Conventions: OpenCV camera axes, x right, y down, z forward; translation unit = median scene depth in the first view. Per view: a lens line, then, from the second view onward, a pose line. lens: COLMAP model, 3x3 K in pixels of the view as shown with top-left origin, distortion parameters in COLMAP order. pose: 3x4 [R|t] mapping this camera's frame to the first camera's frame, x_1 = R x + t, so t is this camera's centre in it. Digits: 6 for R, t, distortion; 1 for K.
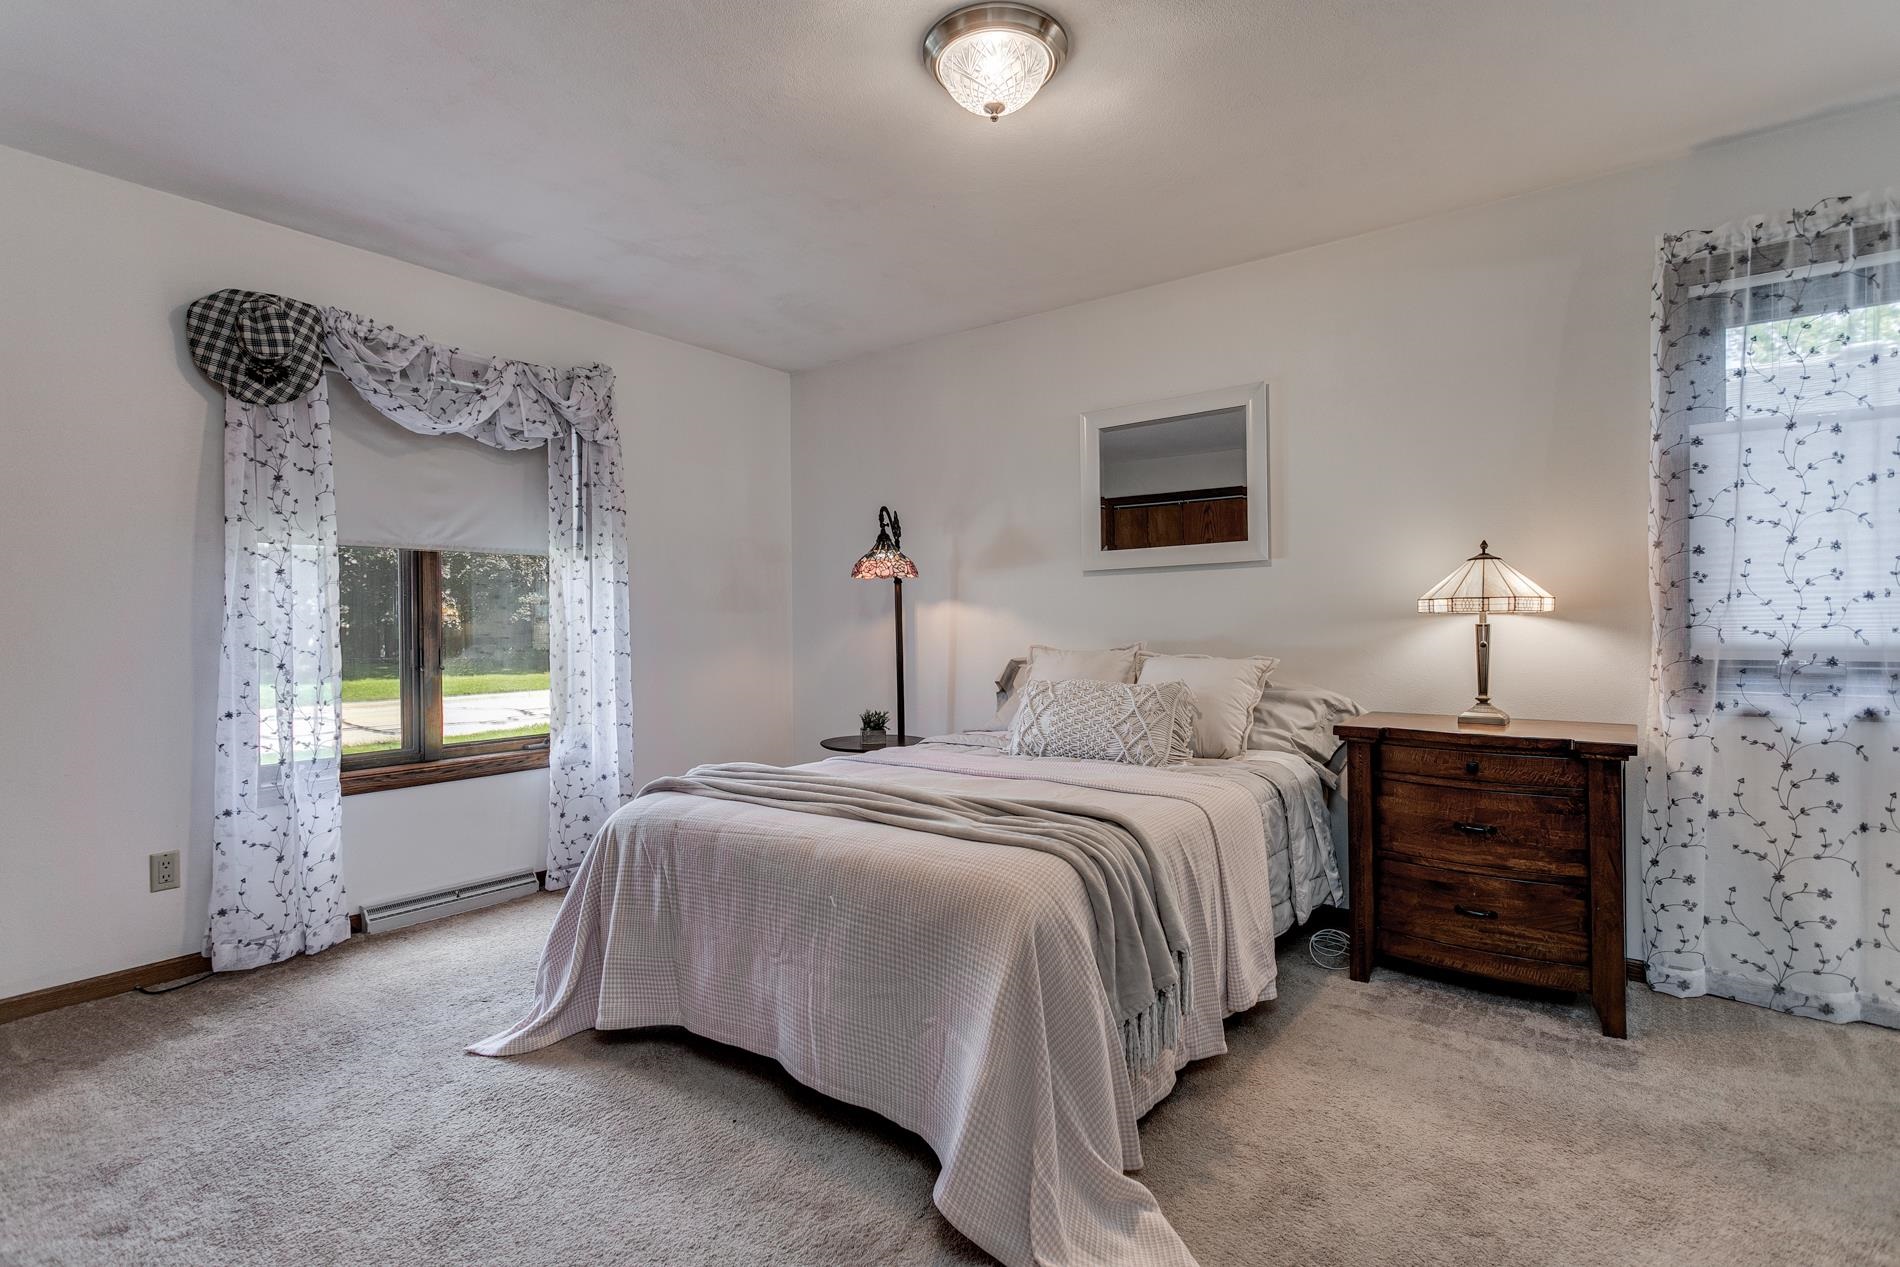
lens RADIAL K [[905.4, 0, 956.4], [0, 905.4, 626.9], [0, 0, 1]] dist [0.002152, 0.000496]
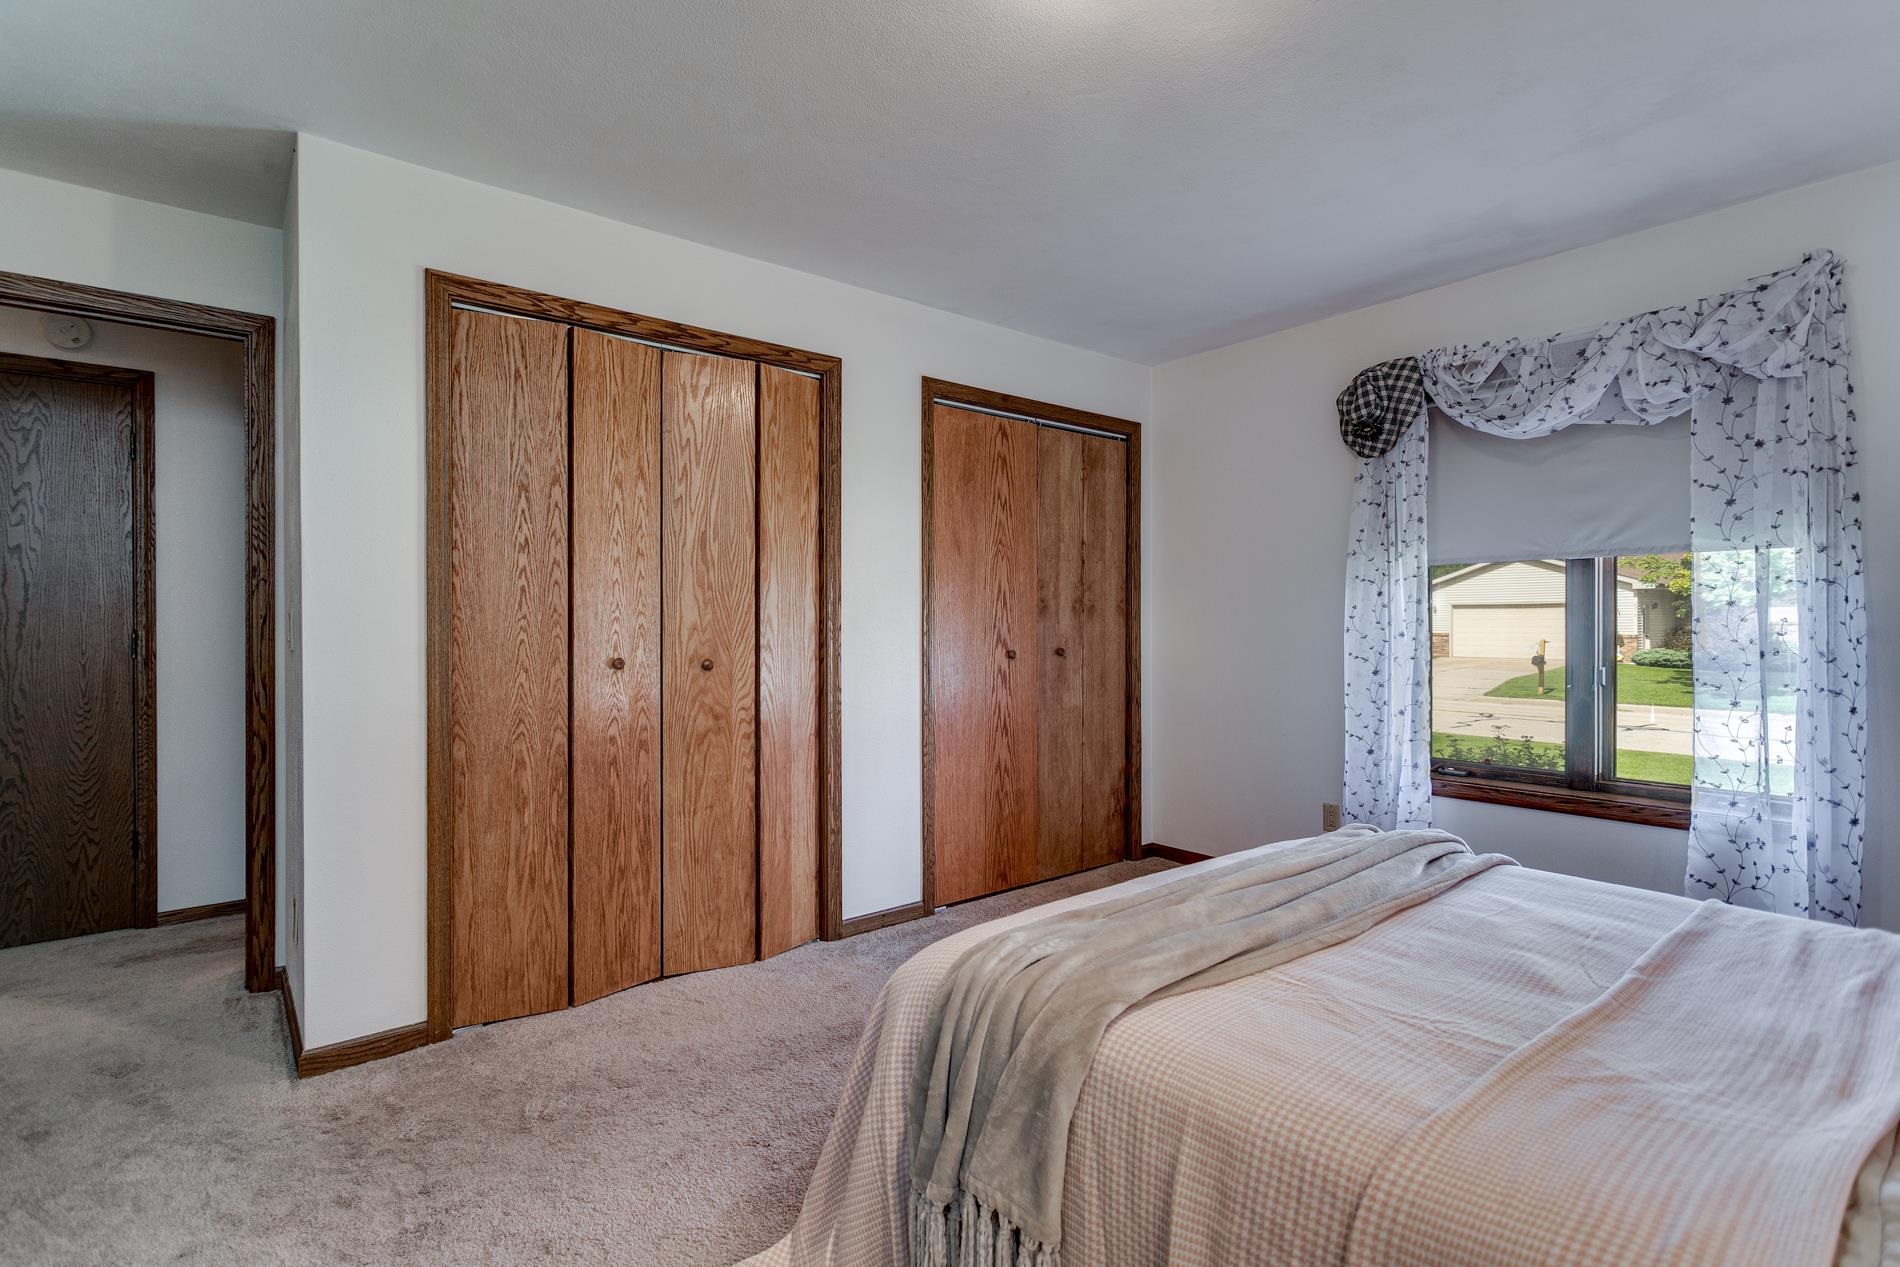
lens RADIAL K [[905.4, 0, 947.7], [0, 905.4, 625.2], [0, 0, 1]] dist [0.002152, 0.000496]
pose [[-0.232272, 0.010460, -0.972595, 0.415966], [0.001433, 0.999945, 0.010411, -0.025382], [0.972650, 0.001024, -0.232274, 0.551329]]
